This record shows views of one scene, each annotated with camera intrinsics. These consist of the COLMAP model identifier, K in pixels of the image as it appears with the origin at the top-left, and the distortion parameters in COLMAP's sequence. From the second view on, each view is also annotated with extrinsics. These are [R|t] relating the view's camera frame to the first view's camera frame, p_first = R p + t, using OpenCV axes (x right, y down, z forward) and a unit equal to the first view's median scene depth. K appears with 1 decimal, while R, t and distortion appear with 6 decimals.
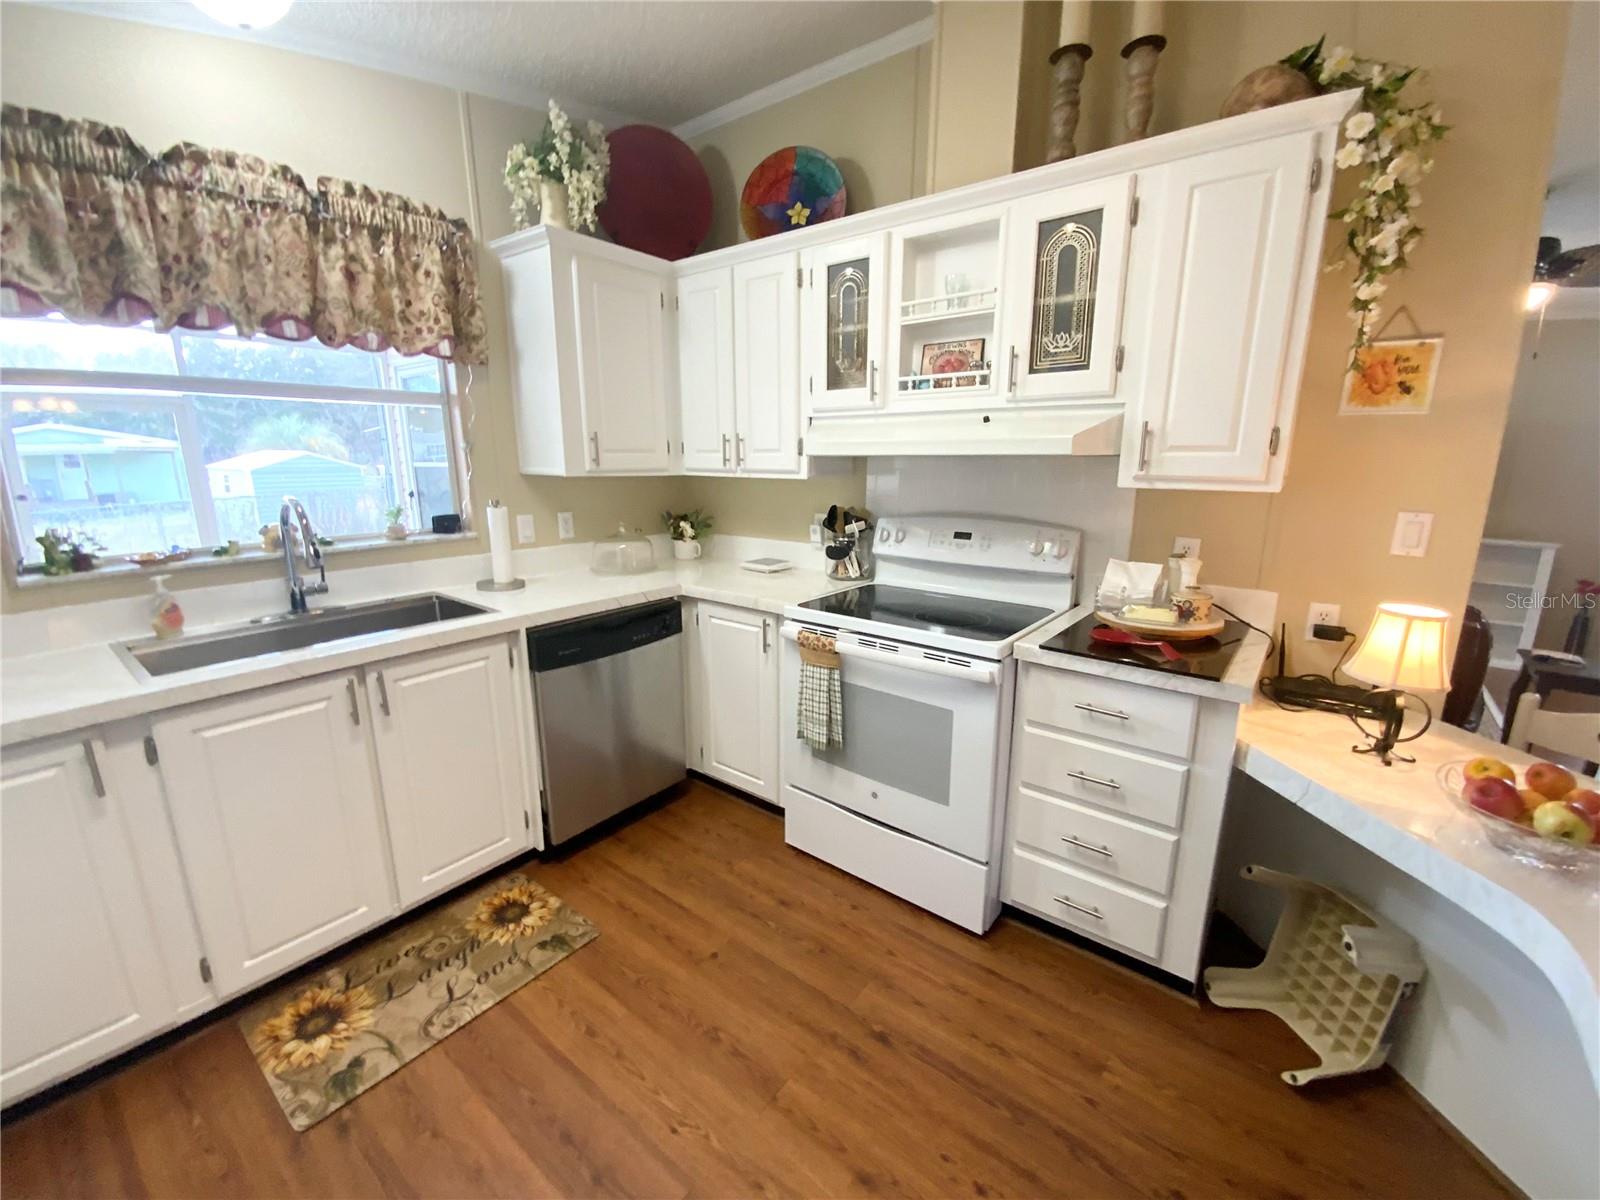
lens RADIAL K [[650.1, 0, 799.3], [0, 650.1, 595.3], [0, 0, 1]] dist [0.020333, -0.017668]
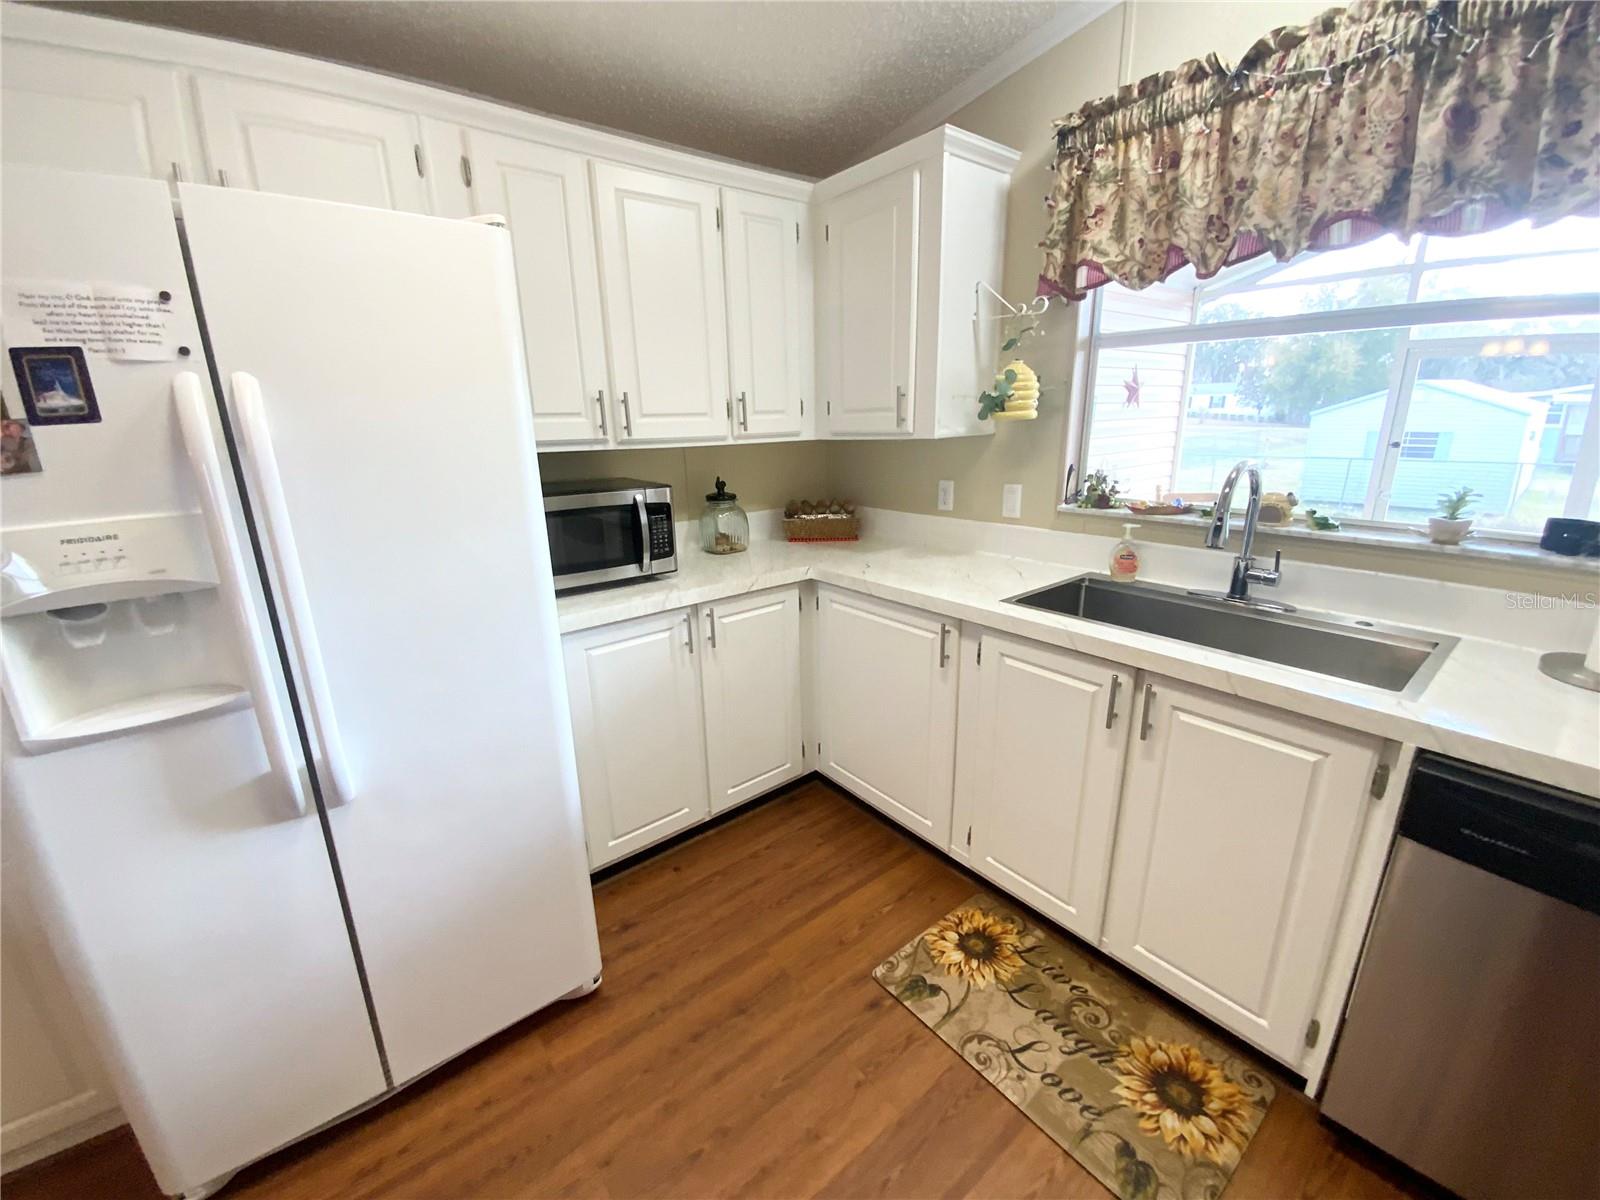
lens RADIAL K [[650.1, 0, 799.3], [0, 650.1, 595.3], [0, 0, 1]] dist [0.020333, -0.017668]
pose [[-0.232071, 0.266382, -0.935513, 0.170309], [-0.196396, 0.929130, 0.313284, -0.148027], [0.952666, 0.256435, -0.163307, 0.685221]]
